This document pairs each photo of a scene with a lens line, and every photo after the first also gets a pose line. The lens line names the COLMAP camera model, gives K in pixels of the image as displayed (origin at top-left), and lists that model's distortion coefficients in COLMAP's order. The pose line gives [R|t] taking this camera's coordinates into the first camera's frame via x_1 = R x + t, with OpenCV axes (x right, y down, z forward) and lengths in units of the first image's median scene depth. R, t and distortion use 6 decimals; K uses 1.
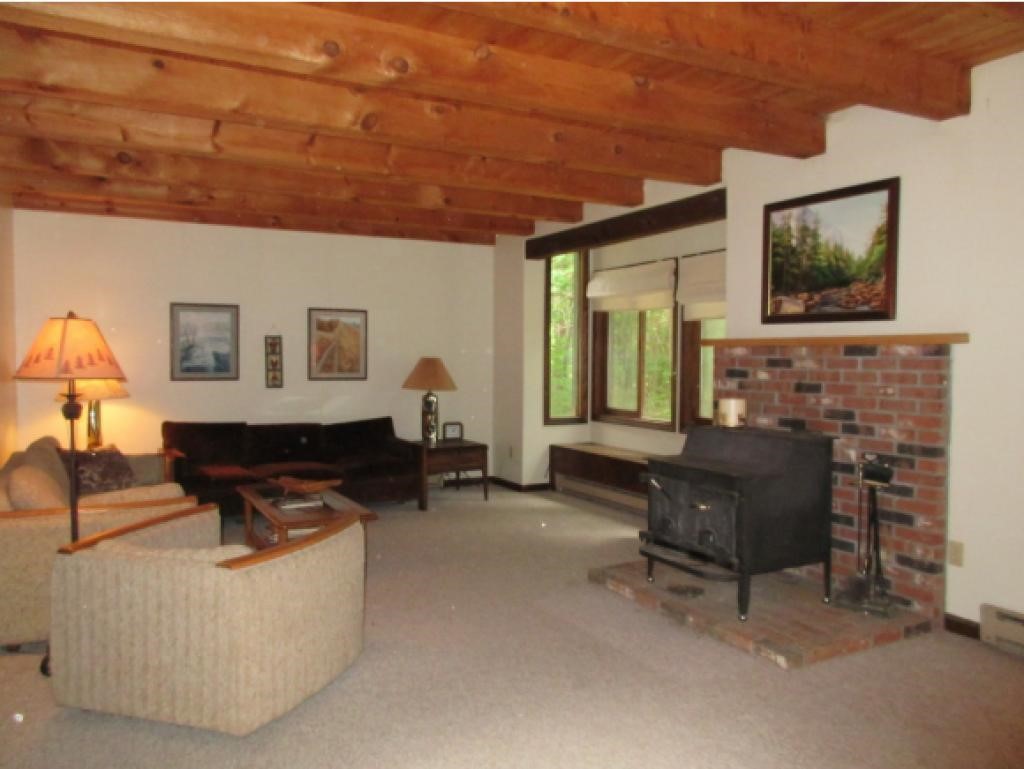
lens RADIAL K [[759.3, 0, 511.9], [0, 759.3, 380.9], [0, 0, 1]] dist [0.003910, 0.004548]
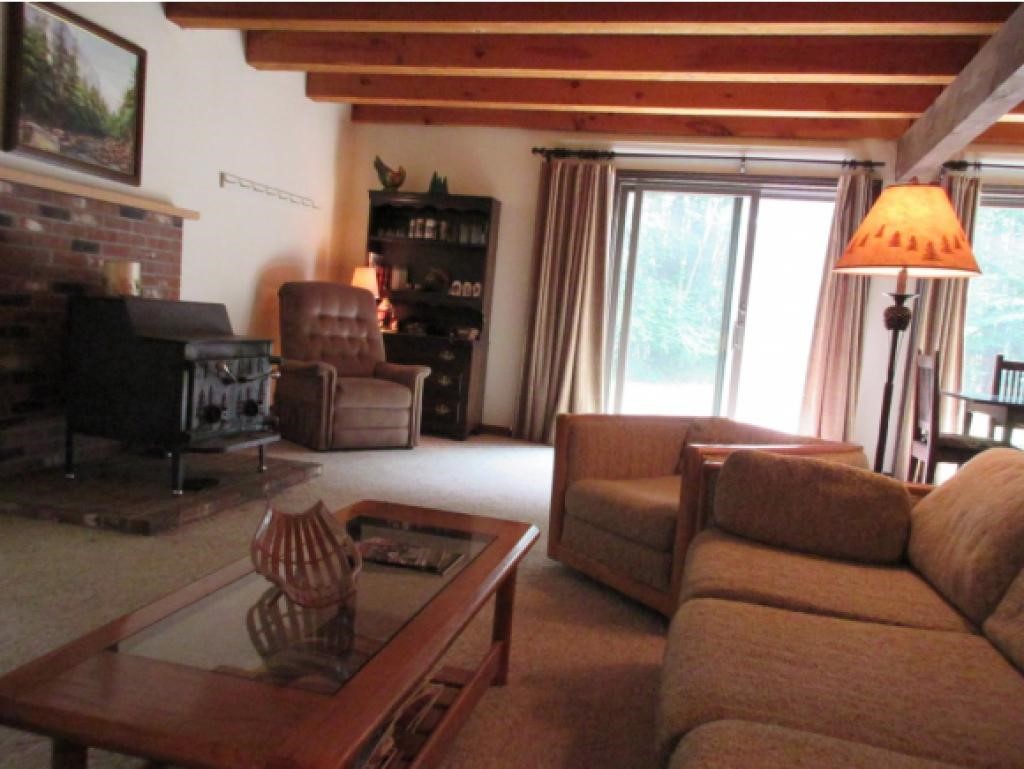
lens RADIAL K [[870.9, 0, 508.2], [0, 870.9, 383.5], [0, 0, 1]] dist [-0.014827, 0.003314]
pose [[-0.739894, -0.116766, 0.662512, -0.657465], [-0.062434, 0.992490, 0.105197, 0.030278], [-0.669820, 0.036471, -0.741627, 1.440738]]
